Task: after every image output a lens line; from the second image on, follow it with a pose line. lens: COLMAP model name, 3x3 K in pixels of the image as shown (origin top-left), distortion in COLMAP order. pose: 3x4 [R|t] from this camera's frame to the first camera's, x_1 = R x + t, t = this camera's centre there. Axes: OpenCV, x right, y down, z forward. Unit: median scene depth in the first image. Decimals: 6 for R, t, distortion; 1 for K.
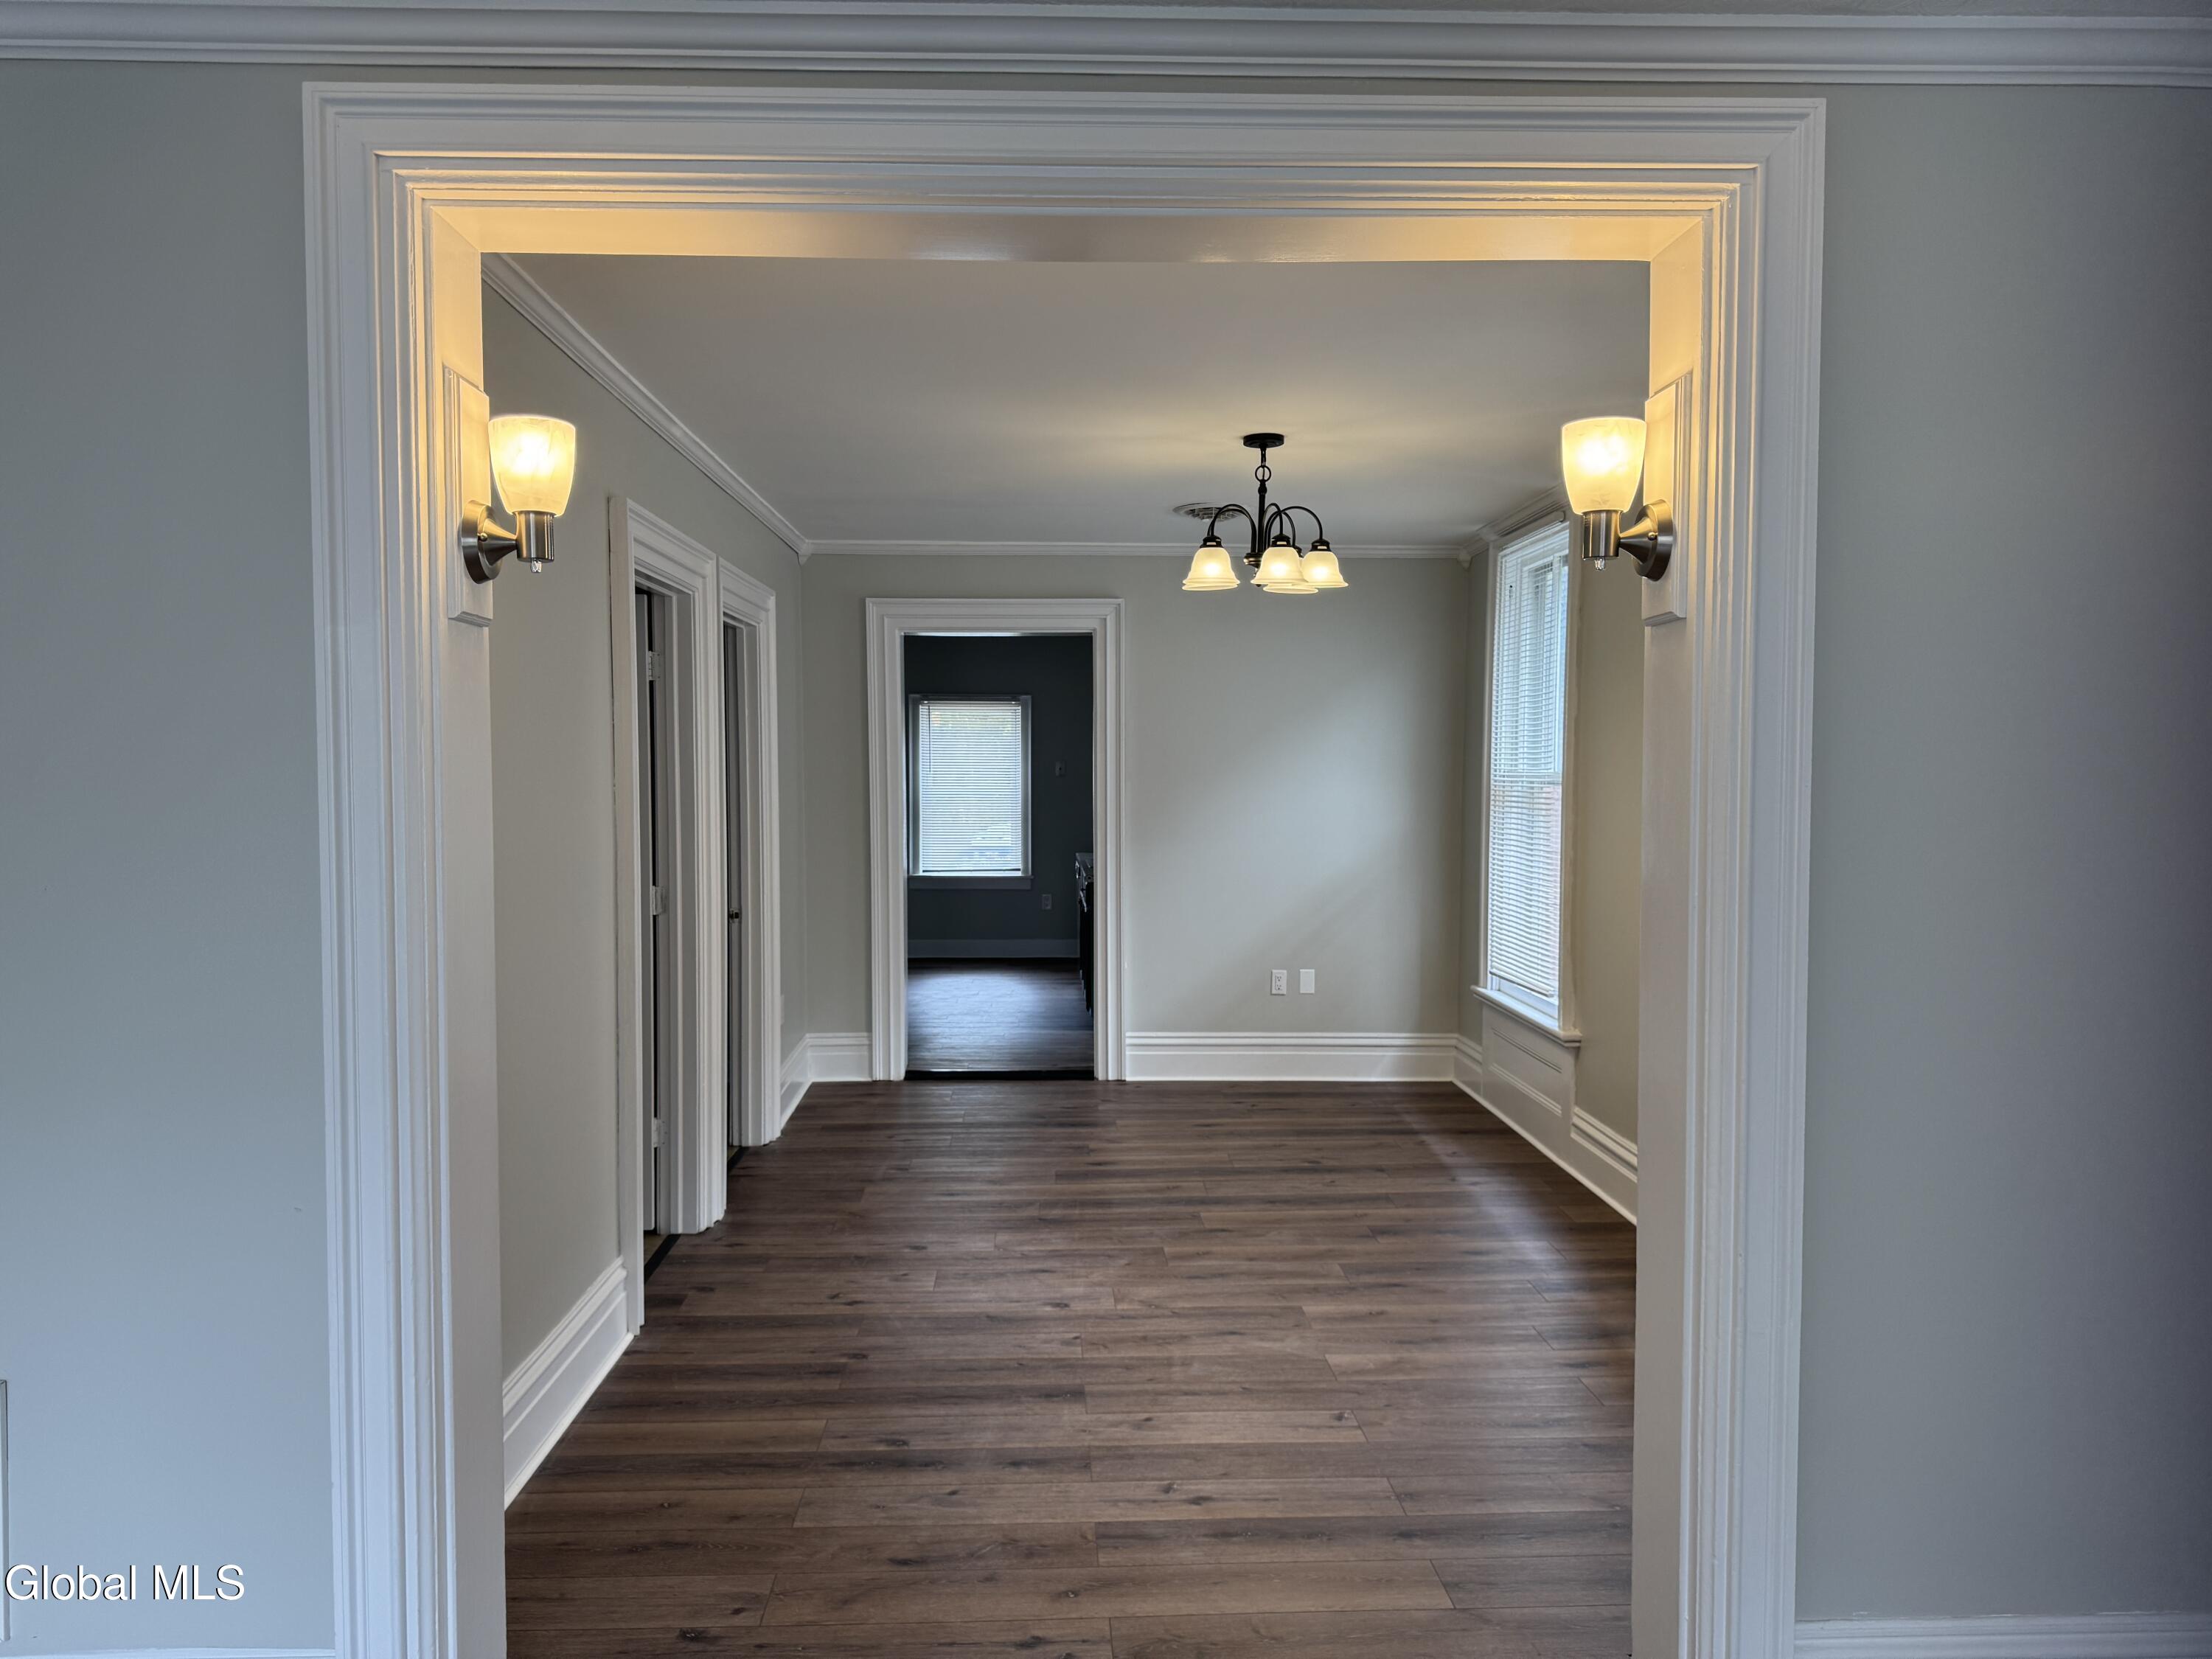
lens RADIAL K [[1567.7, 0, 1104.4], [0, 1567.7, 826.5], [0, 0, 1]] dist [0.033034, -0.038556]
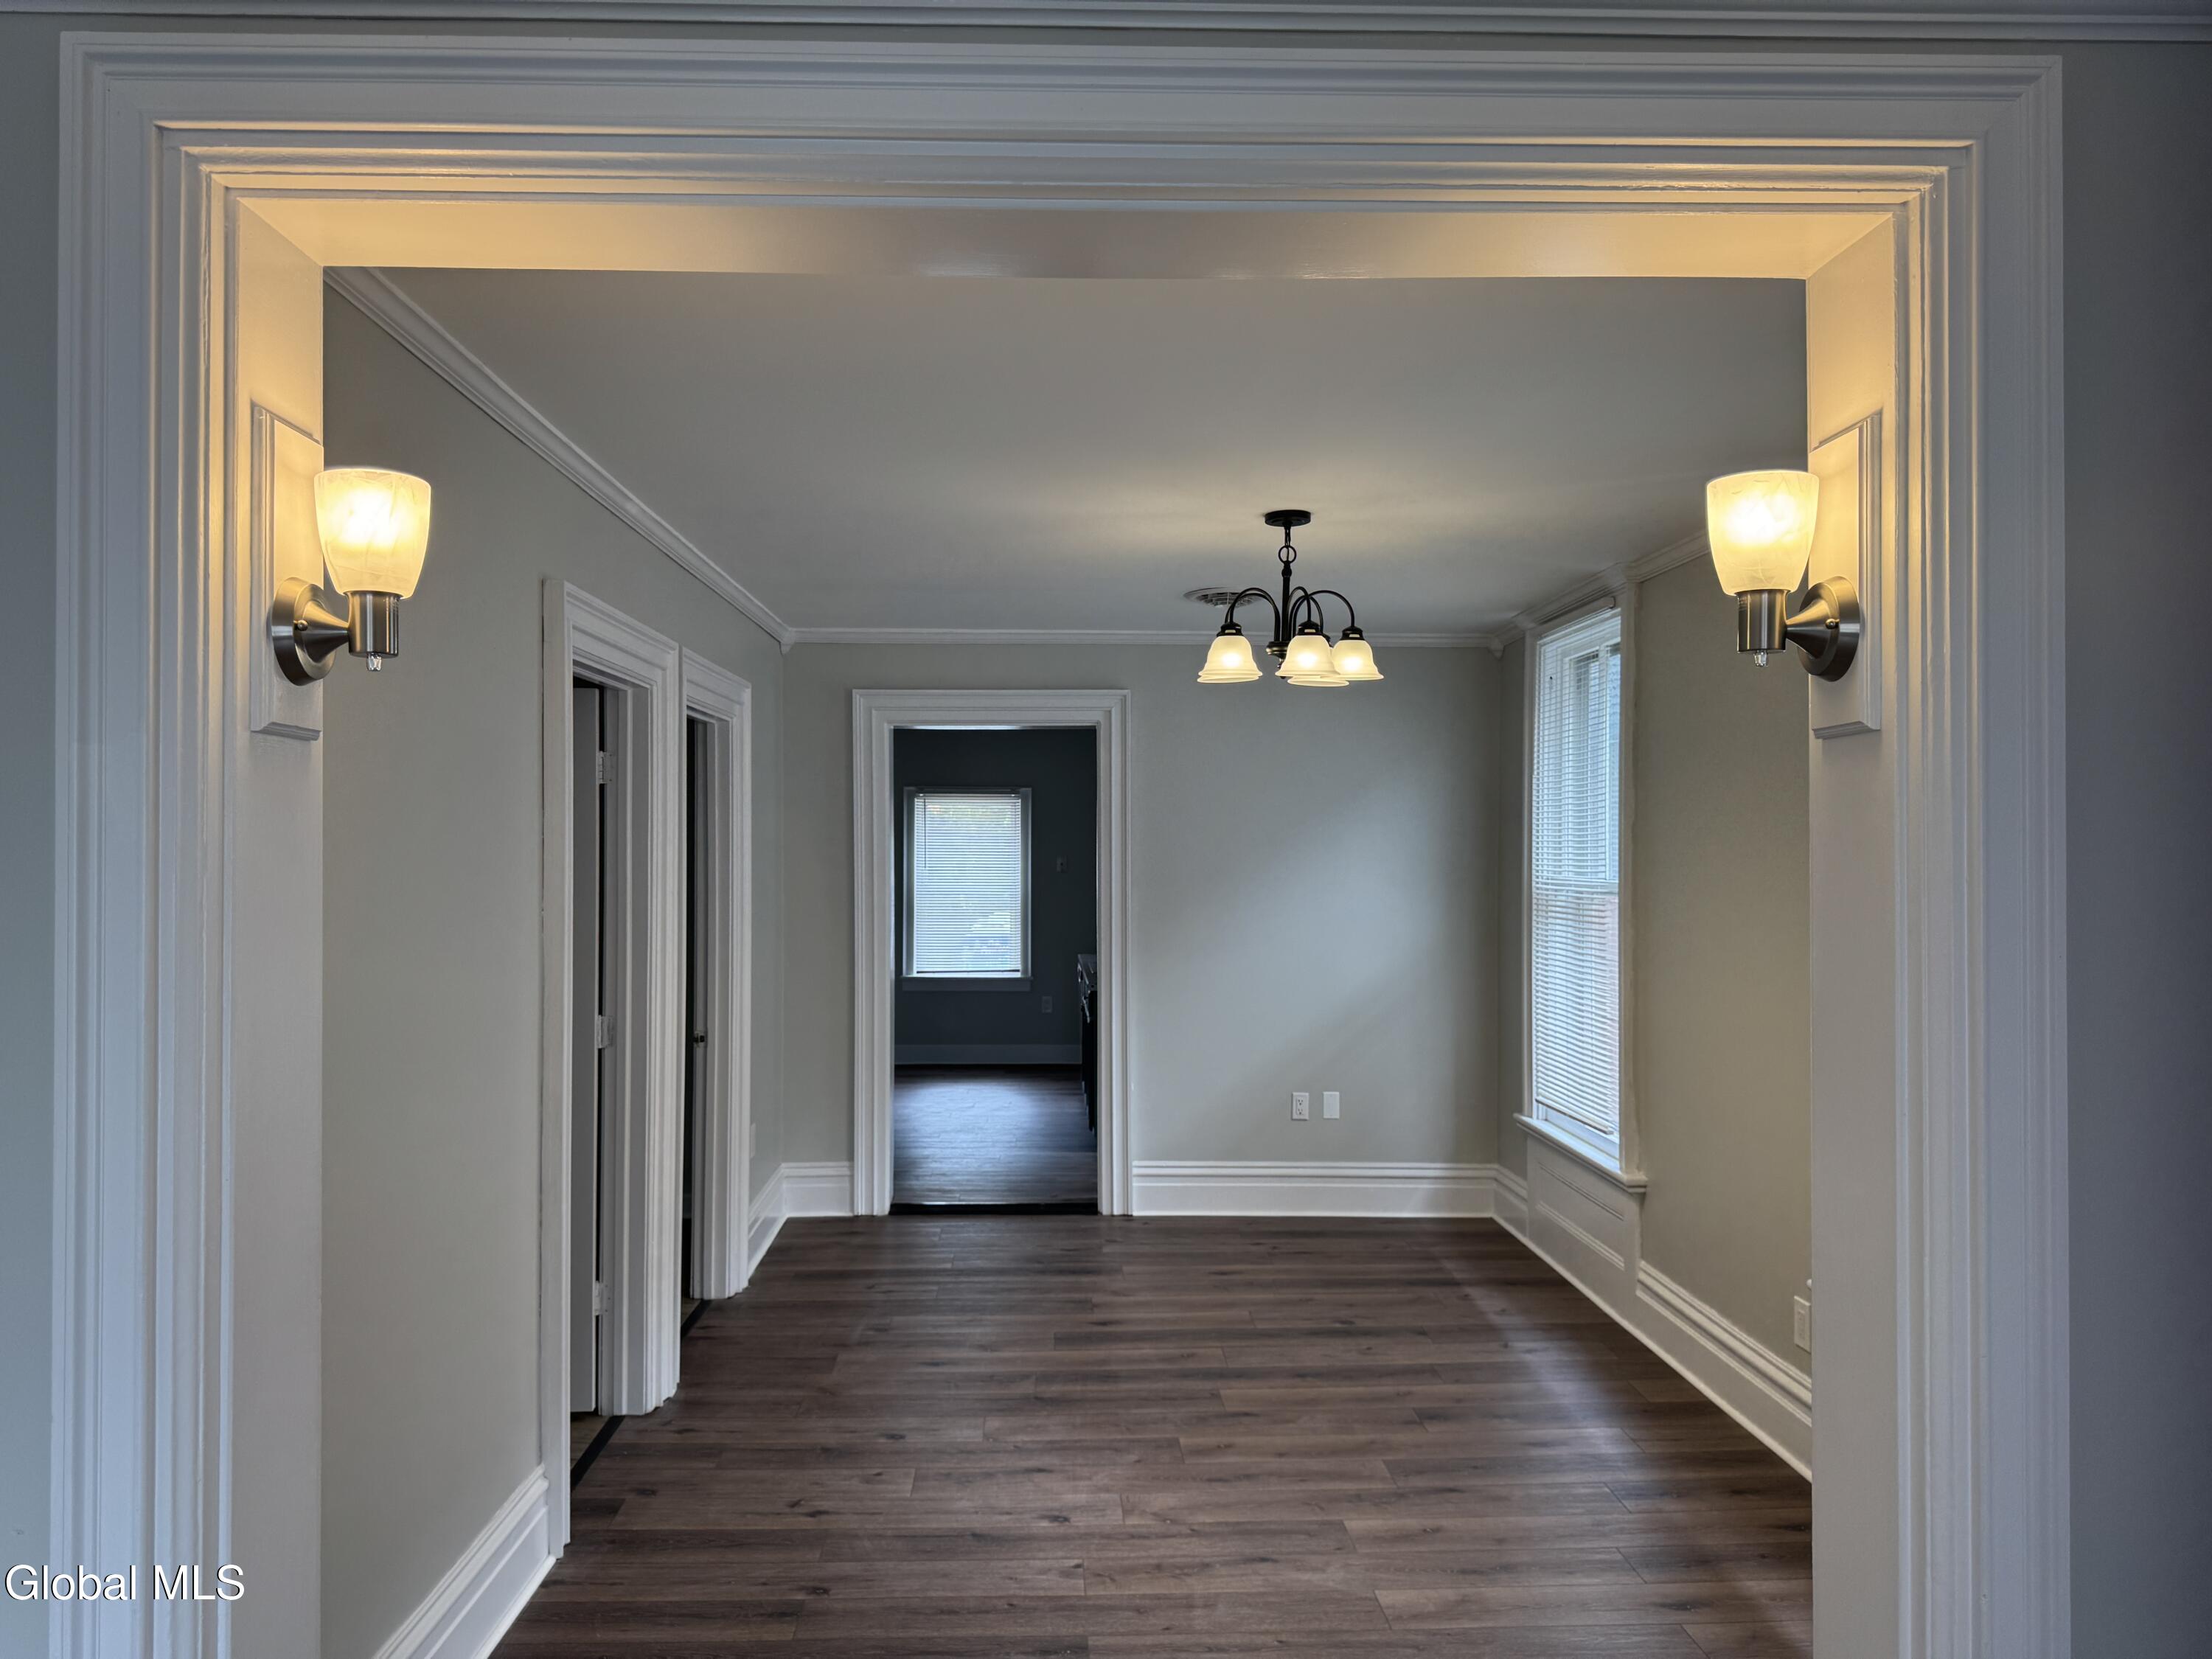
lens RADIAL K [[1567.7, 0, 1100.5], [0, 1567.7, 817.9], [0, 0, 1]] dist [0.033034, -0.038556]
pose [[0.999993, 0.000144, -0.003828, -0.002250], [-0.000371, 0.998233, -0.059412, -0.021008], [0.003813, 0.059413, 0.998226, 0.113471]]
